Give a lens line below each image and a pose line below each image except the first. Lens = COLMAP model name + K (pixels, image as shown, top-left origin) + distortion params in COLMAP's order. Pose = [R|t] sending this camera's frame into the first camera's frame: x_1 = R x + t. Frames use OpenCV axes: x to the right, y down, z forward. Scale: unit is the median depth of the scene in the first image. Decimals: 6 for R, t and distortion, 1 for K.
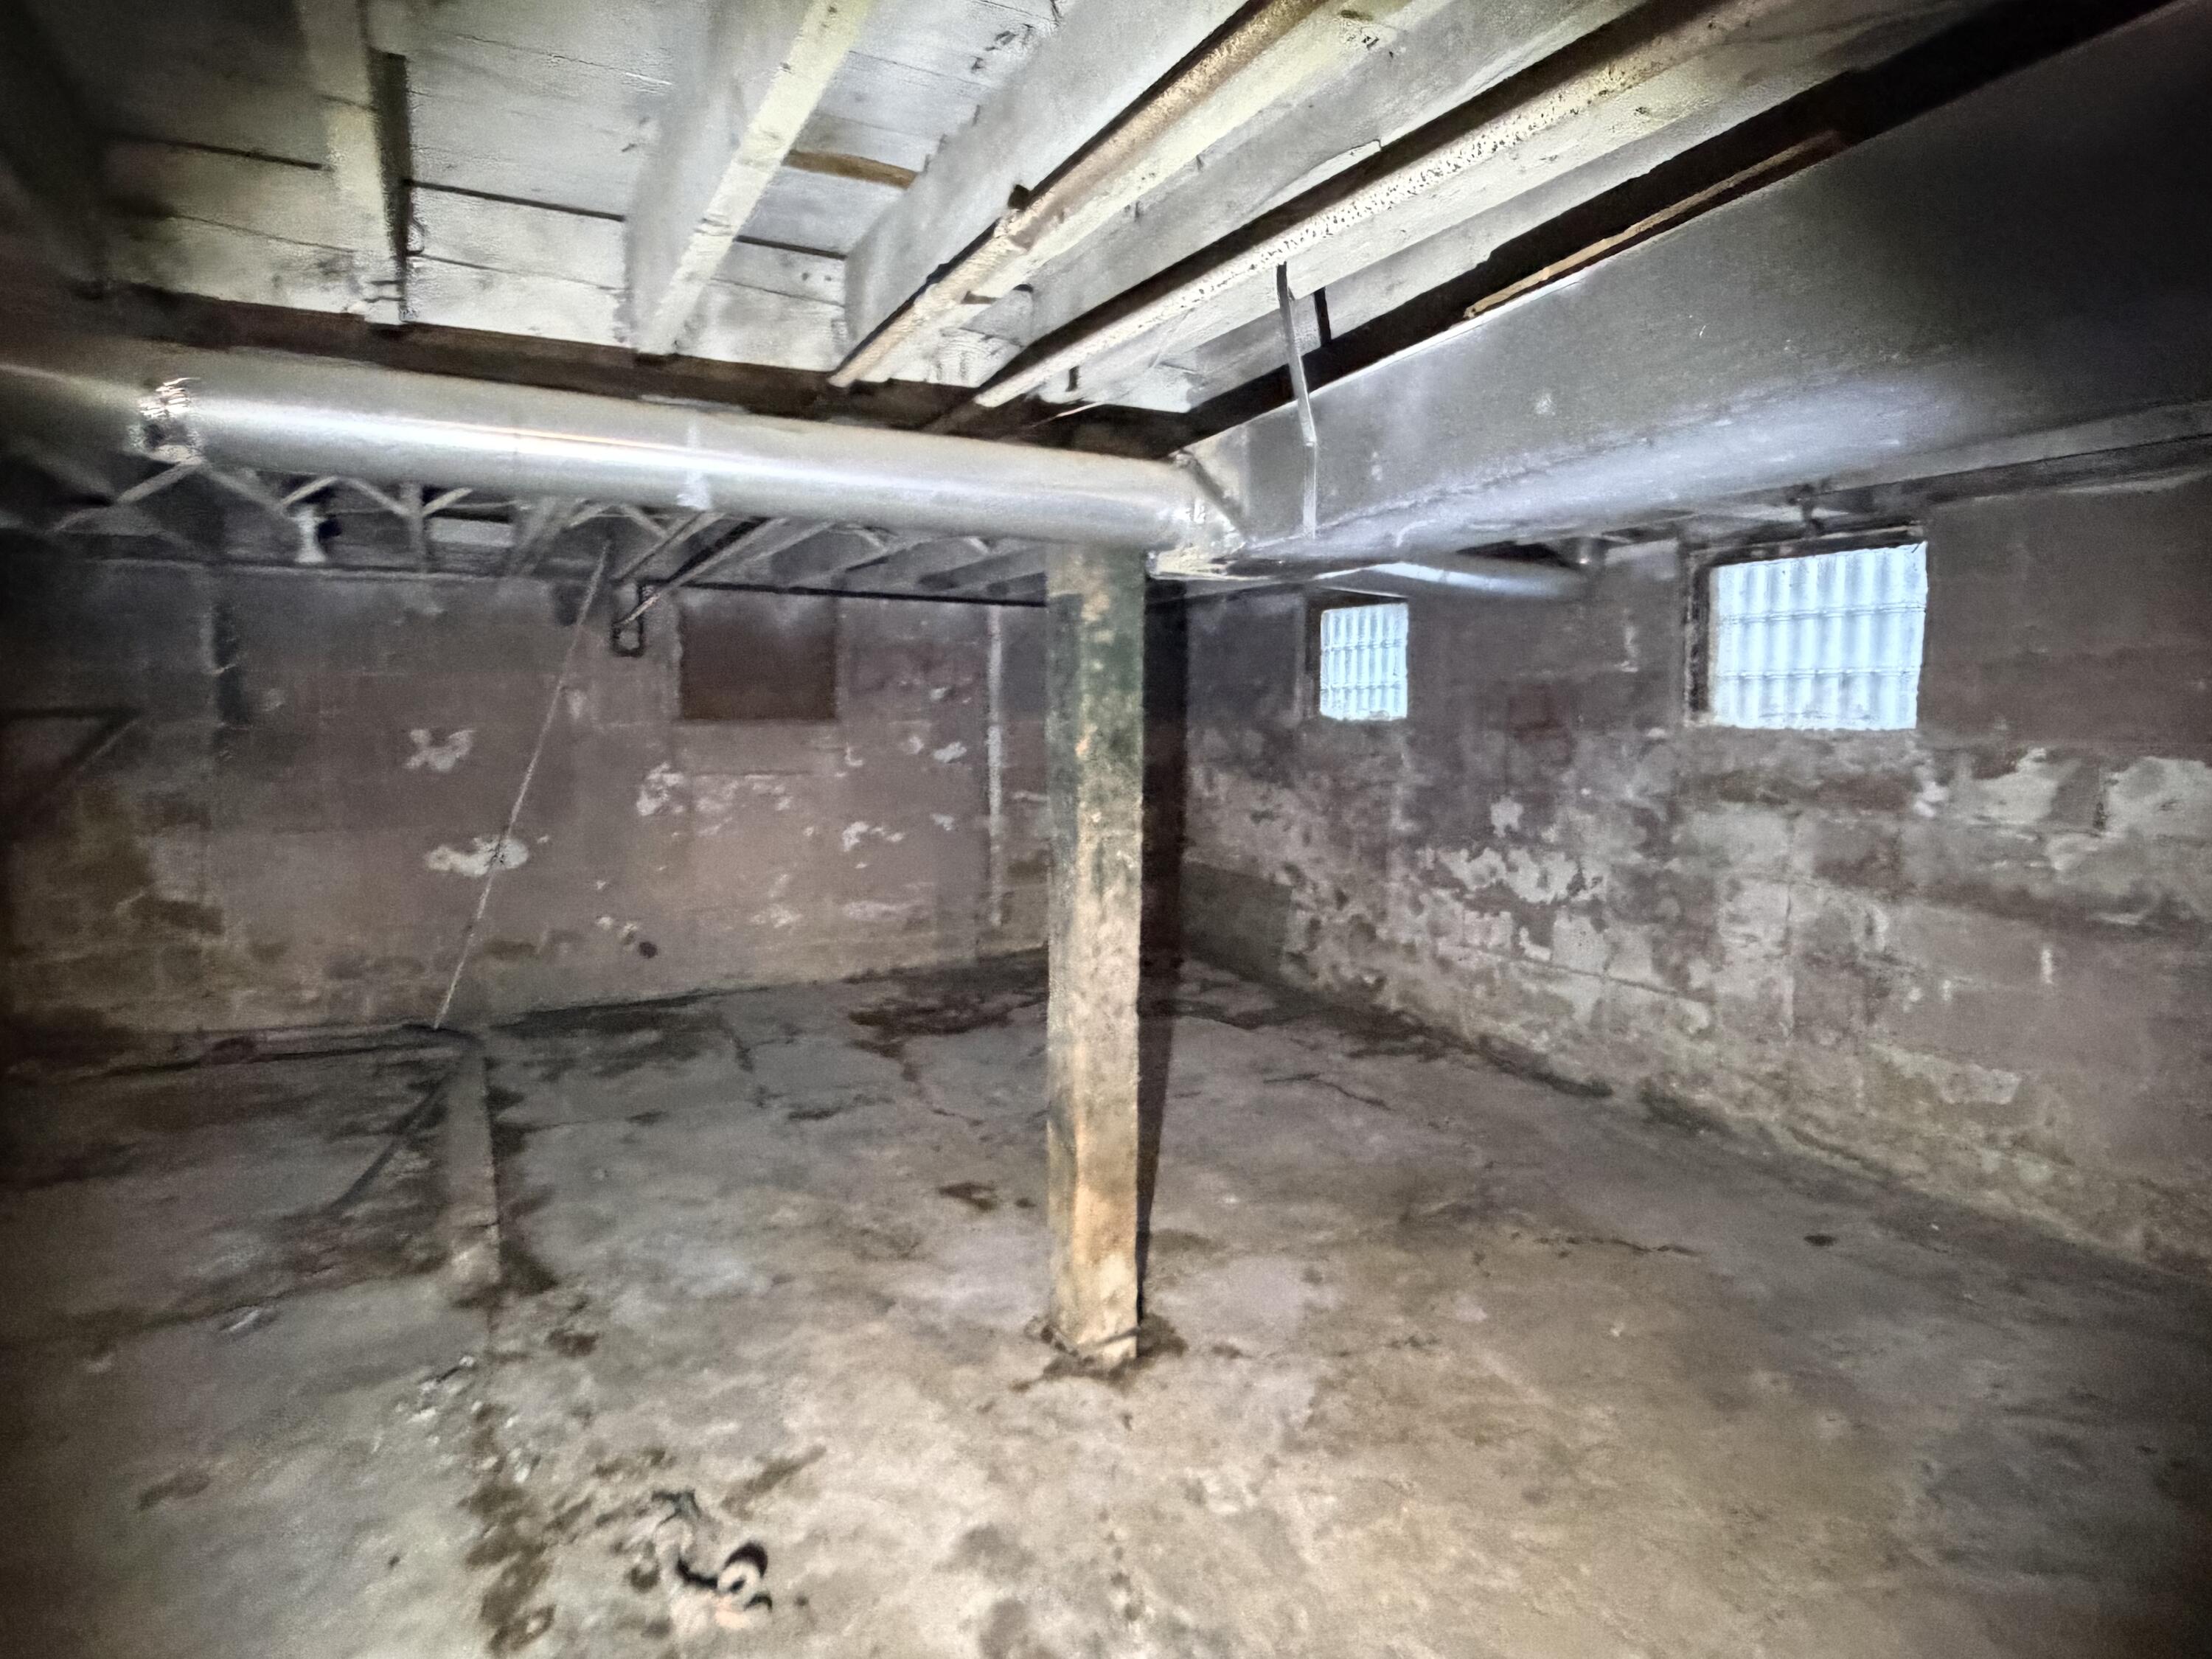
lens RADIAL K [[1284.2, 0, 1110.8], [0, 1284.2, 822.4], [0, 0, 1]] dist [-0.001738, -0.001642]
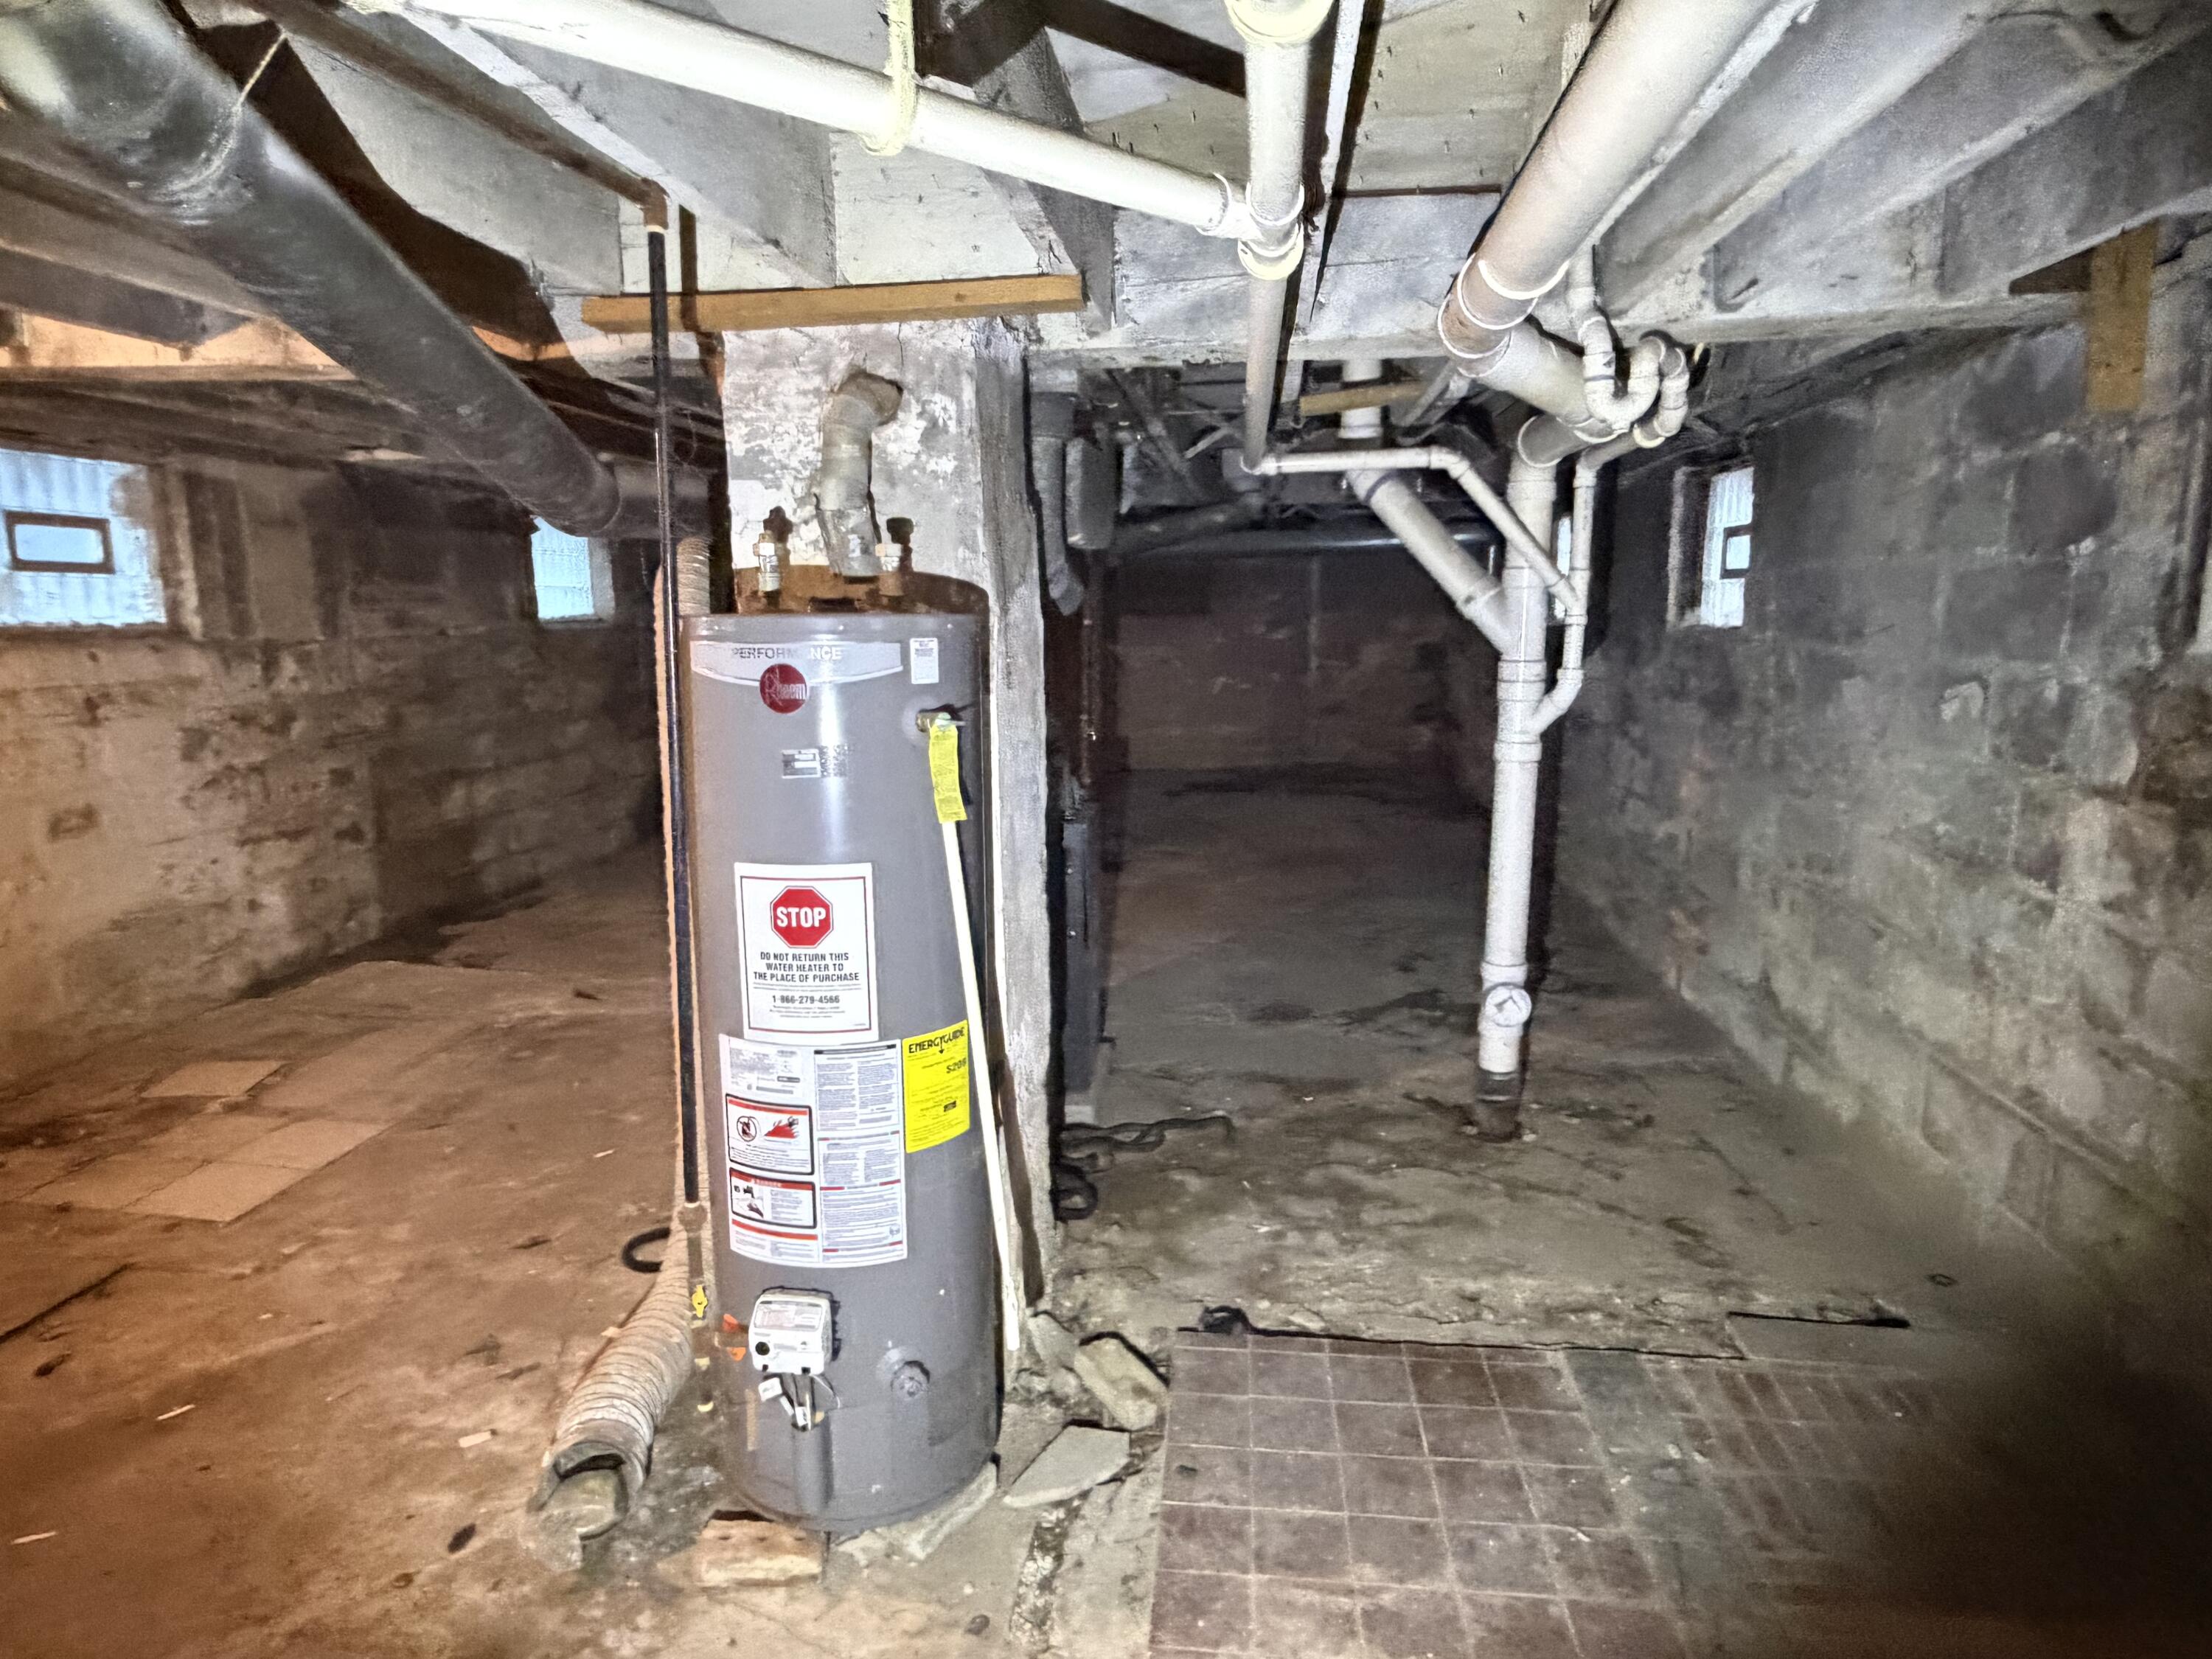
lens RADIAL K [[1284.2, 0, 1103.3], [0, 1284.2, 828.9], [0, 0, 1]] dist [-0.001738, -0.001642]
pose [[0.825634, 0.071201, -0.559696, 0.840402], [-0.023762, 0.995513, 0.091590, 0.063921], [0.563706, -0.062320, 0.823621, -0.636977]]
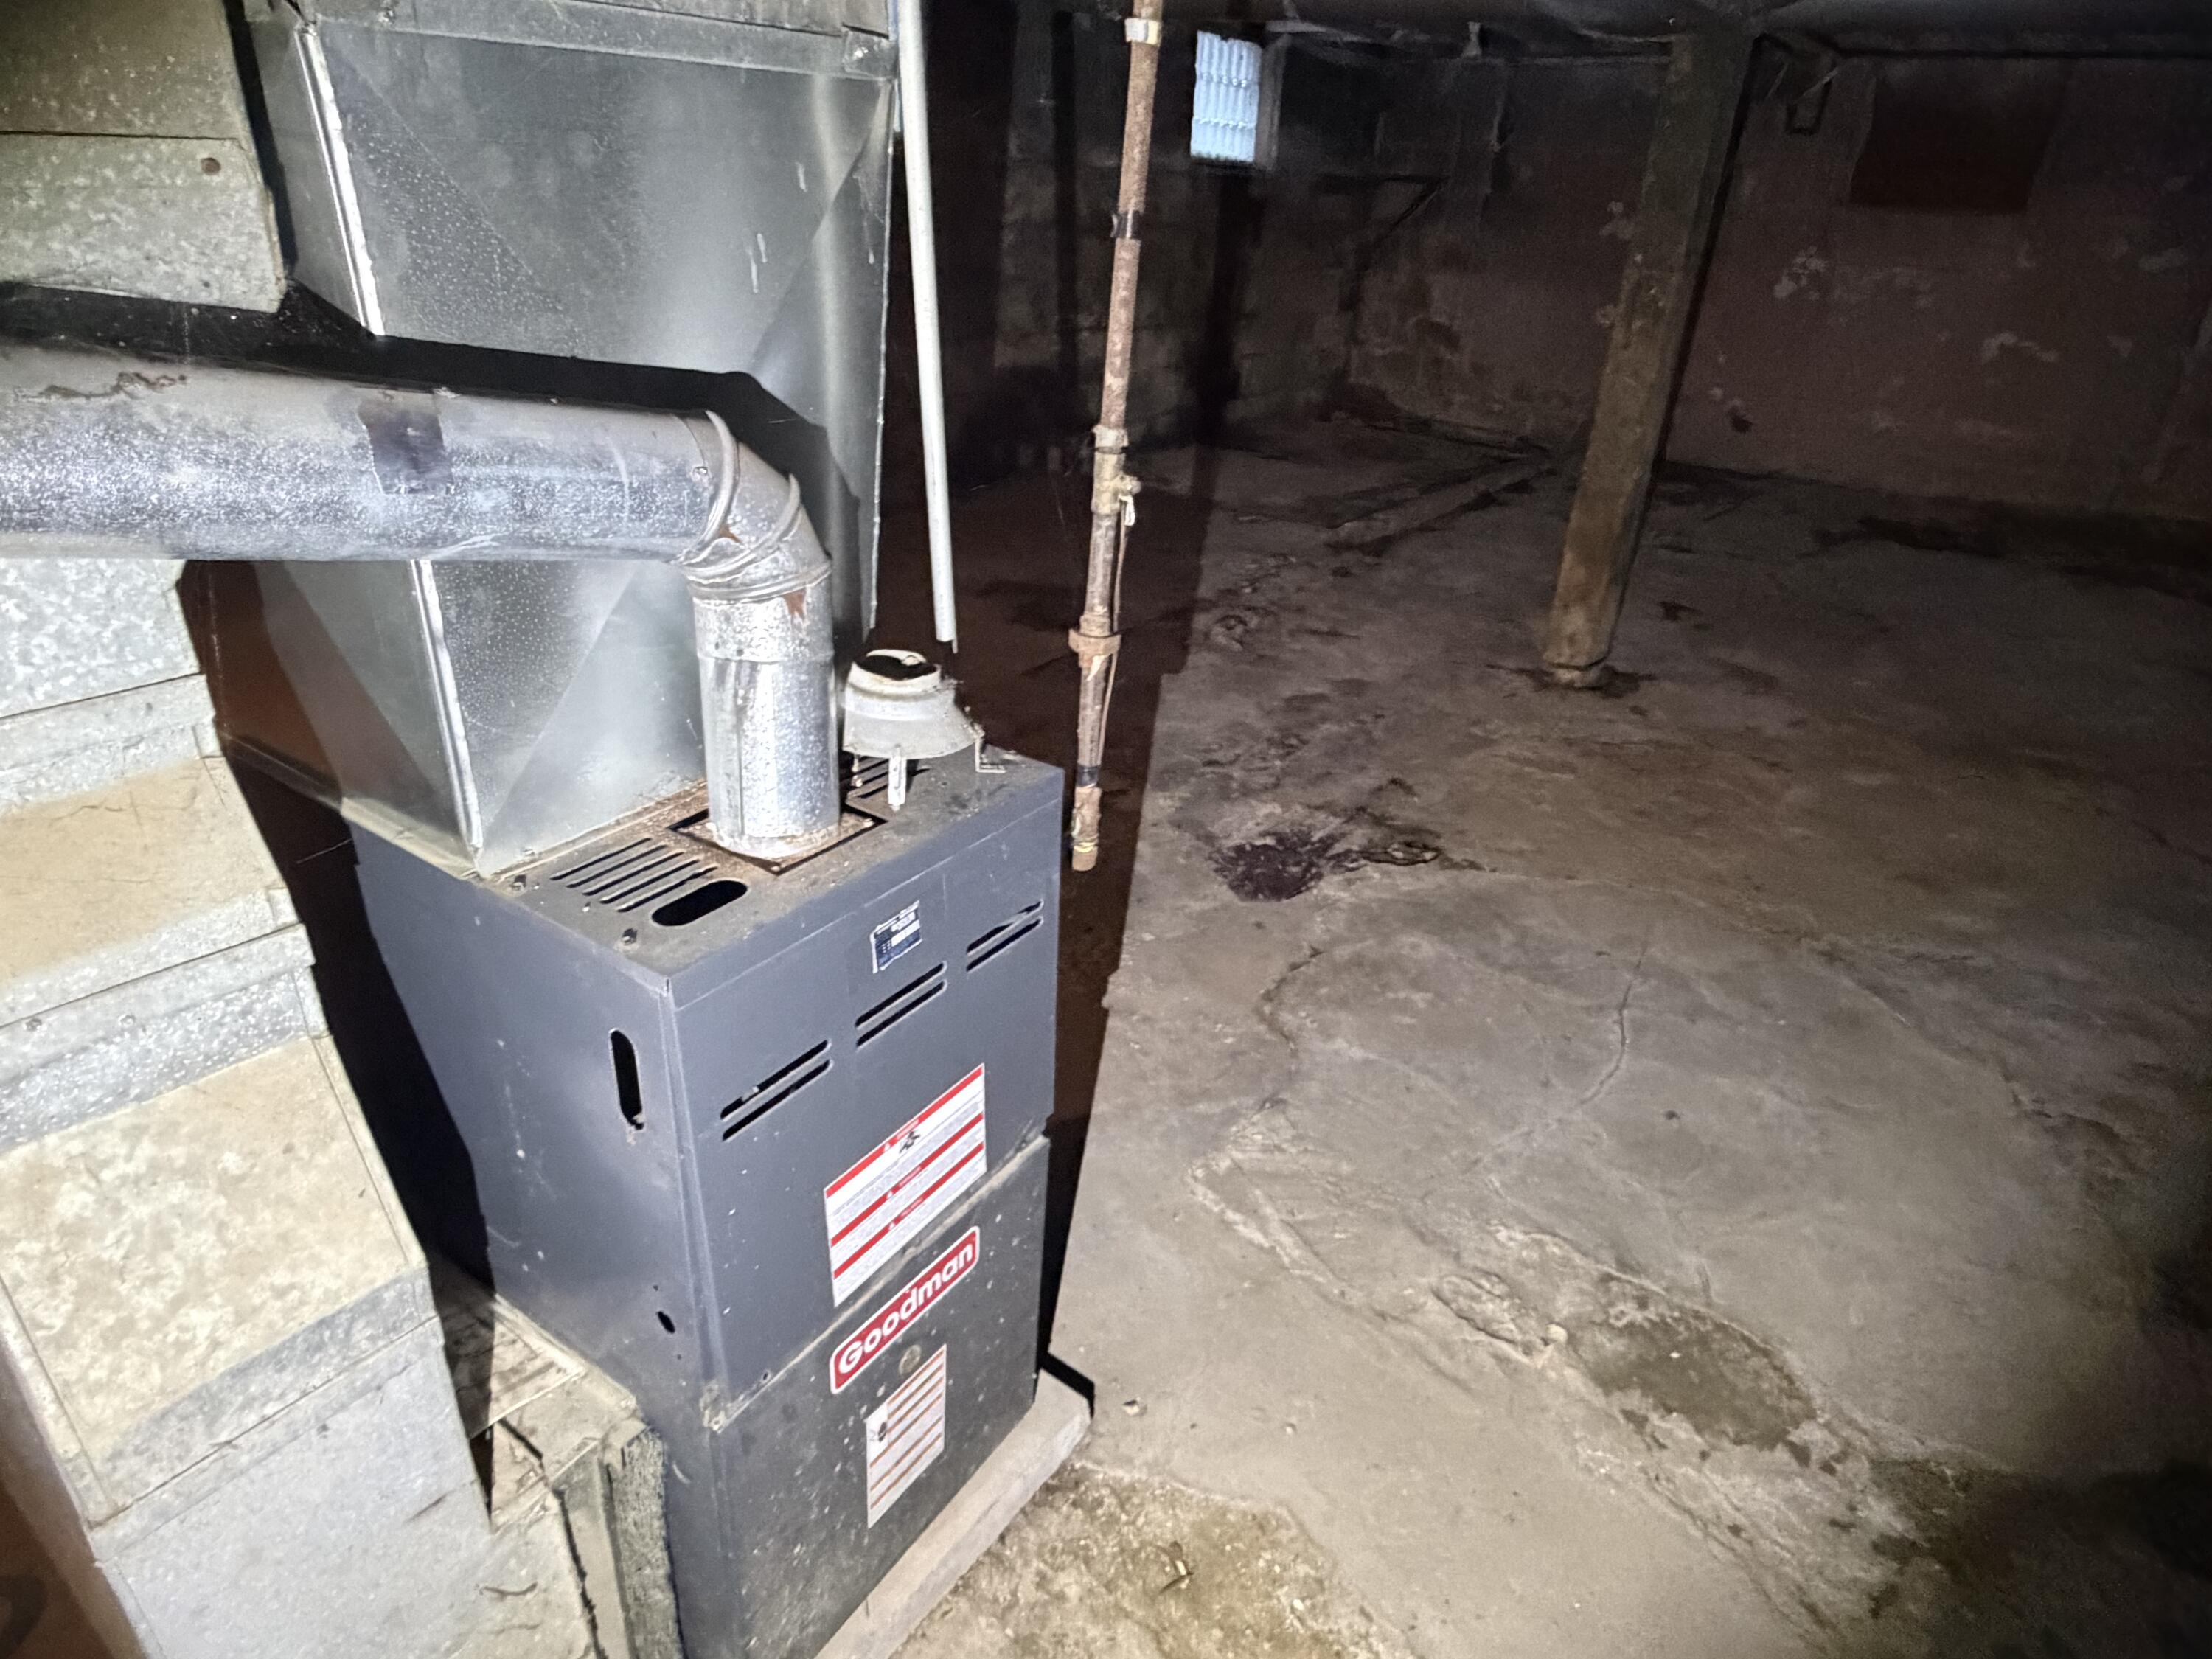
lens RADIAL K [[1284.2, 0, 1111.7], [0, 1284.2, 822.1], [0, 0, 1]] dist [-0.001738, -0.001642]
pose [[0.442821, 0.414637, -0.794975, 0.547645], [-0.116084, 0.905696, 0.407724, 0.024199], [0.889064, -0.088265, 0.449194, -0.046759]]
